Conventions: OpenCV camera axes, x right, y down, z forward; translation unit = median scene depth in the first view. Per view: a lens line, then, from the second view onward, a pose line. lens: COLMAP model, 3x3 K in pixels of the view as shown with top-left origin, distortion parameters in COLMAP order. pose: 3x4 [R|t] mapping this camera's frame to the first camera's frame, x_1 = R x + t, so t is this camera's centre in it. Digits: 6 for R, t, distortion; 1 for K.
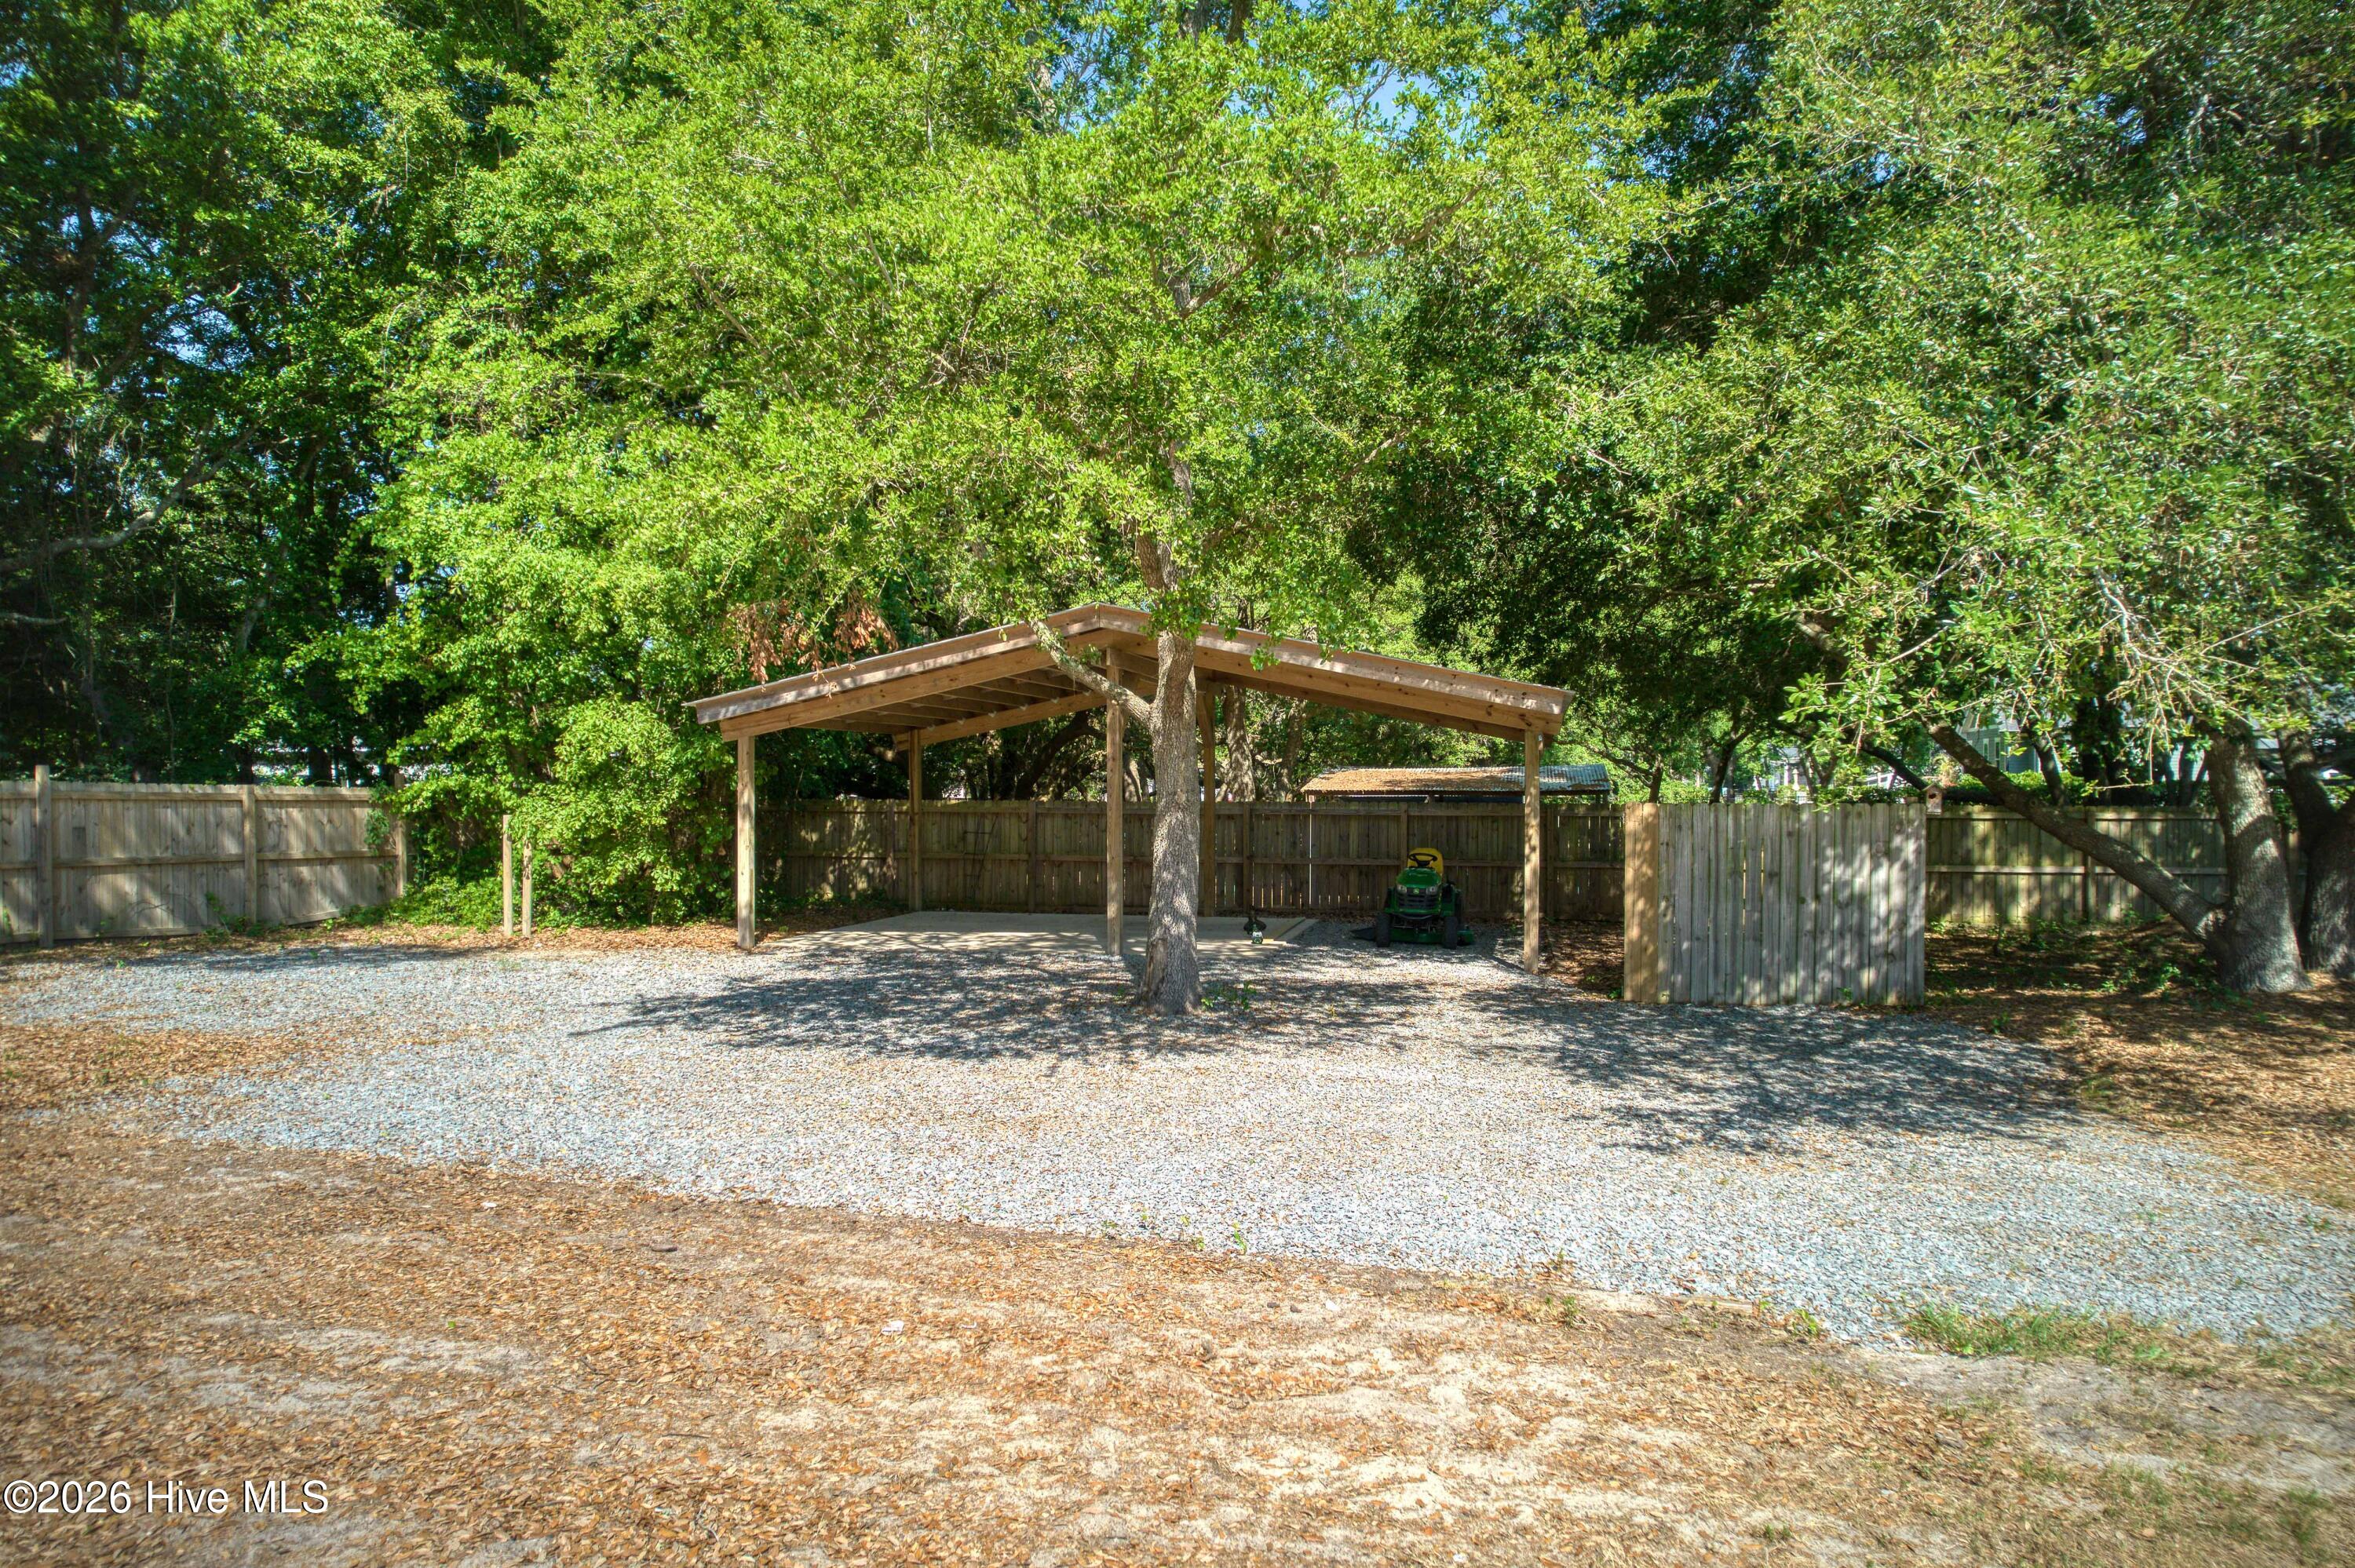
lens RADIAL K [[1505.4, 0, 1189.1], [0, 1505.4, 798.6], [0, 0, 1]] dist [-0.080294, 0.074879]
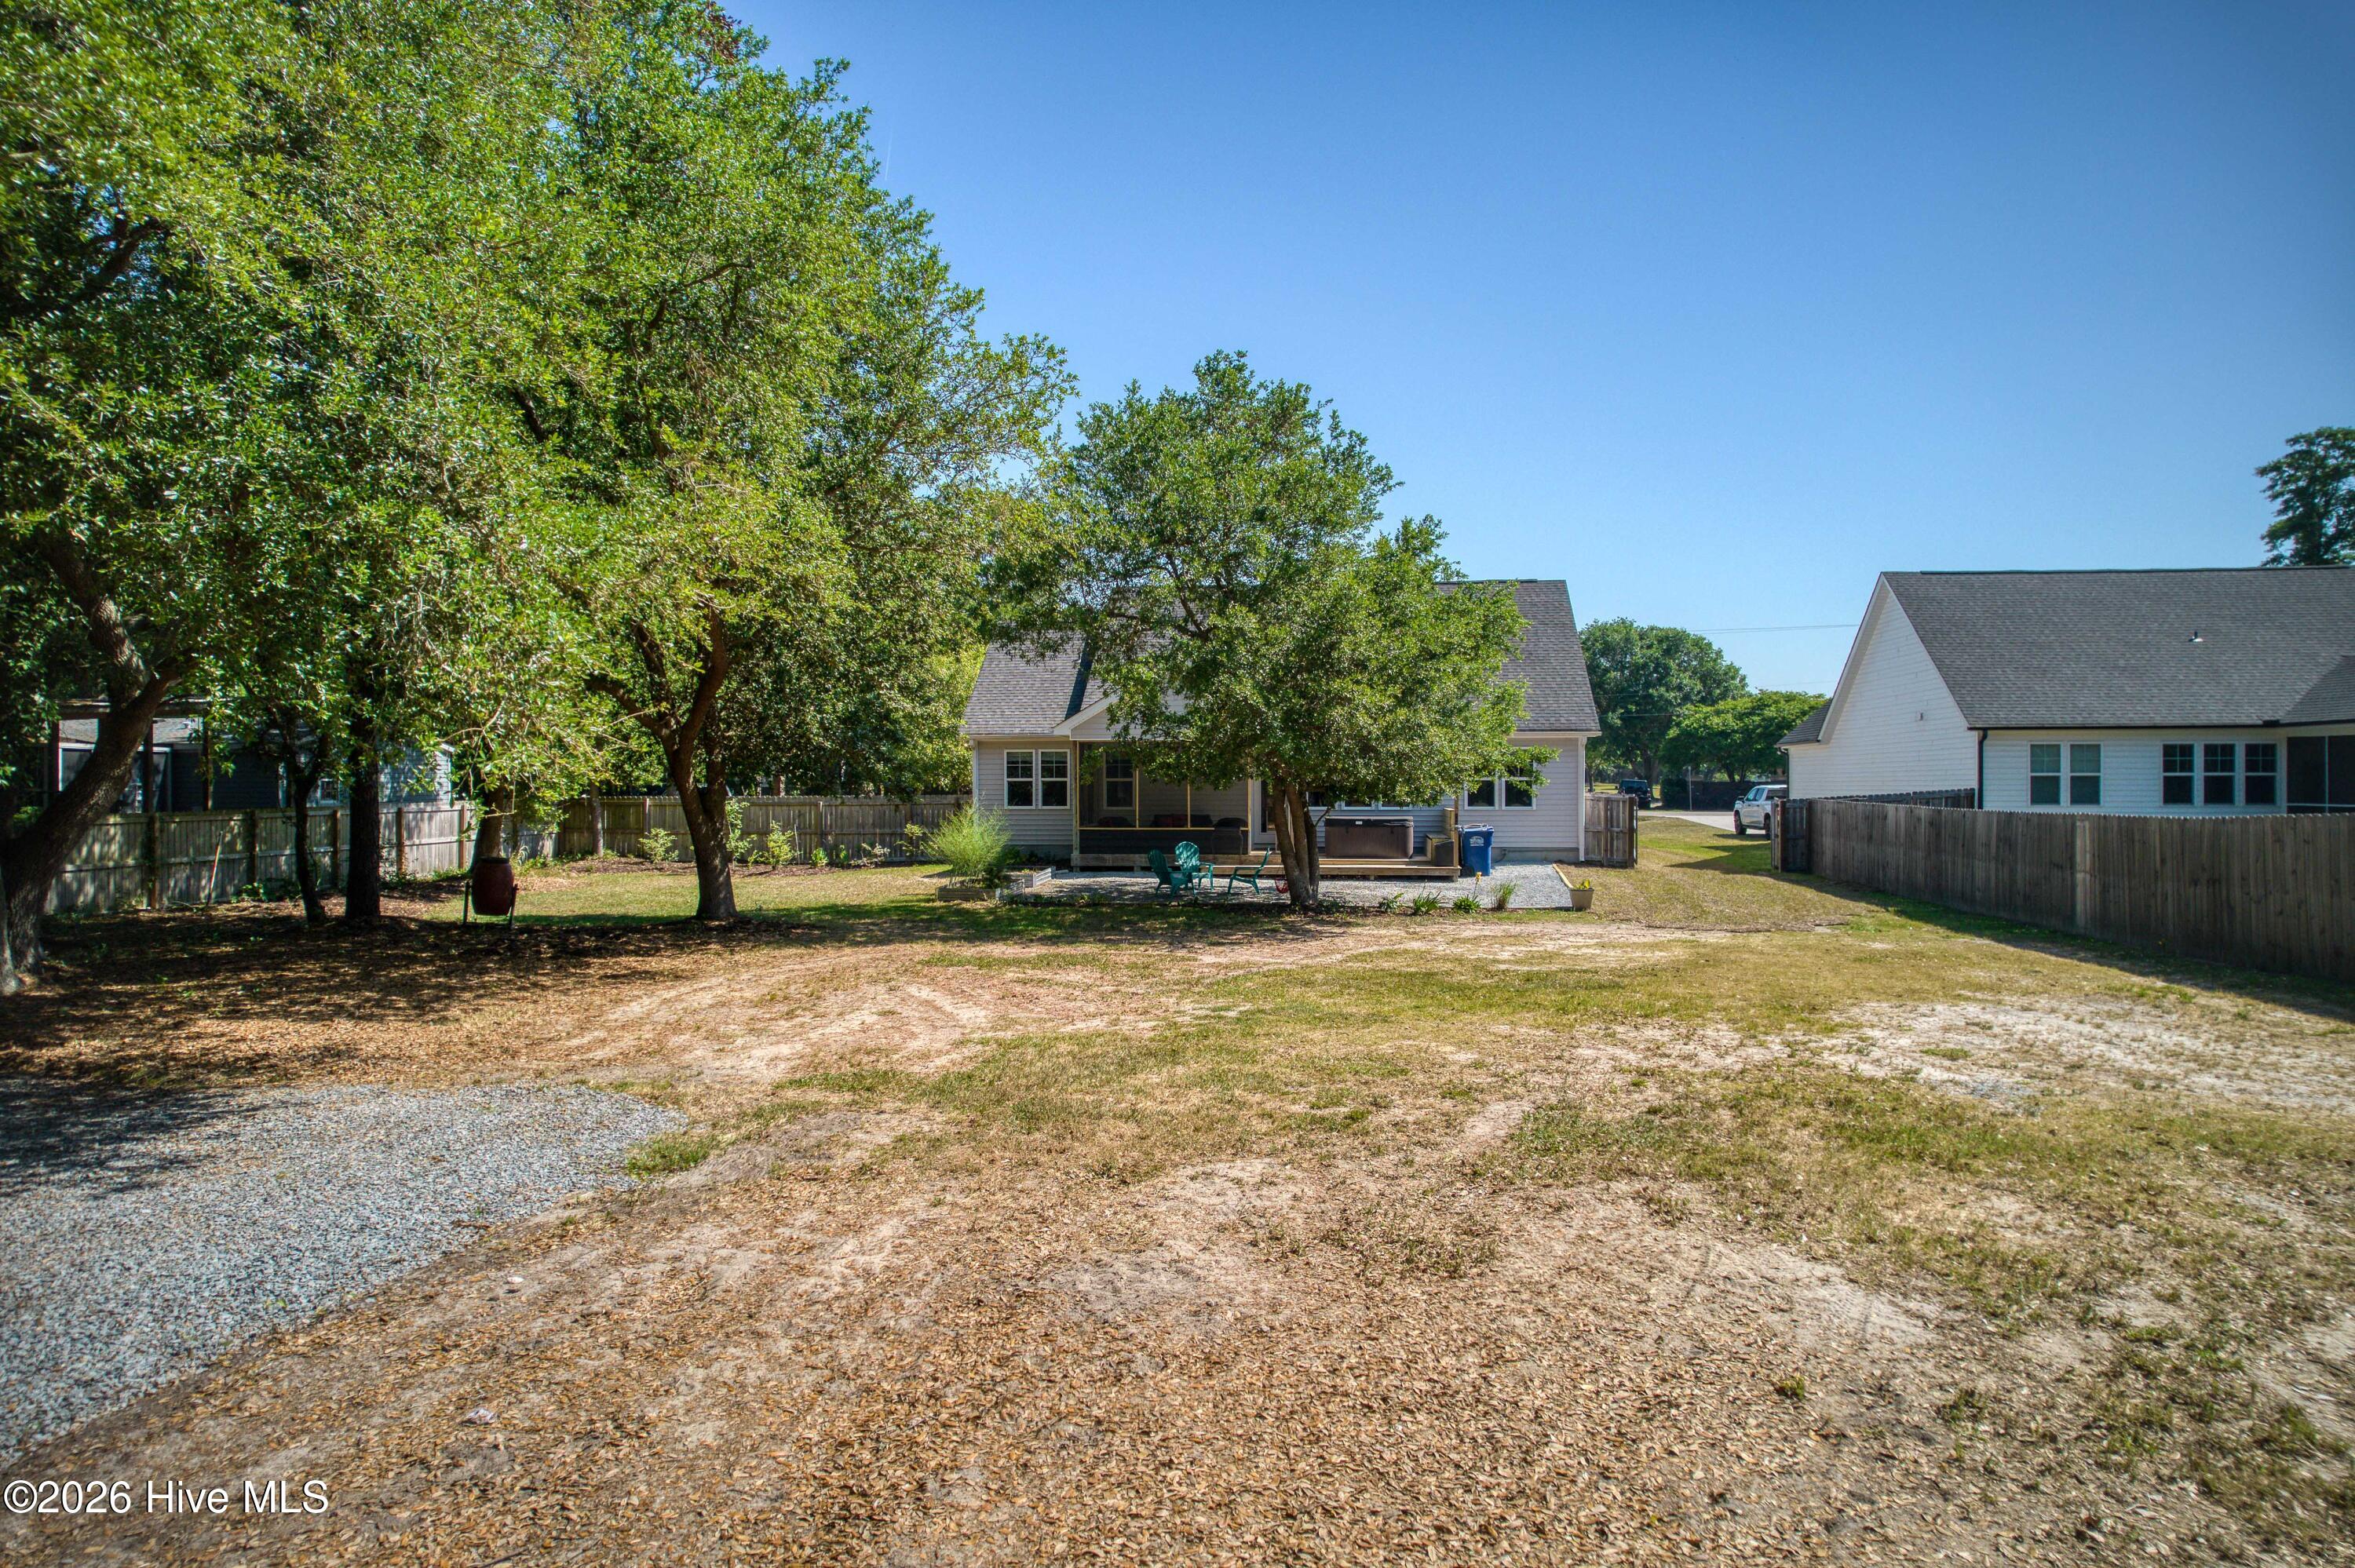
lens RADIAL K [[1505.4, 0, 1189.1], [0, 1505.4, 798.6], [0, 0, 1]] dist [-0.080294, 0.074879]
pose [[-0.155853, -0.007316, 0.987753, -1.362983], [-0.006258, 0.999960, 0.006419, -0.059990], [-0.987760, -0.005181, -0.155893, 0.791850]]
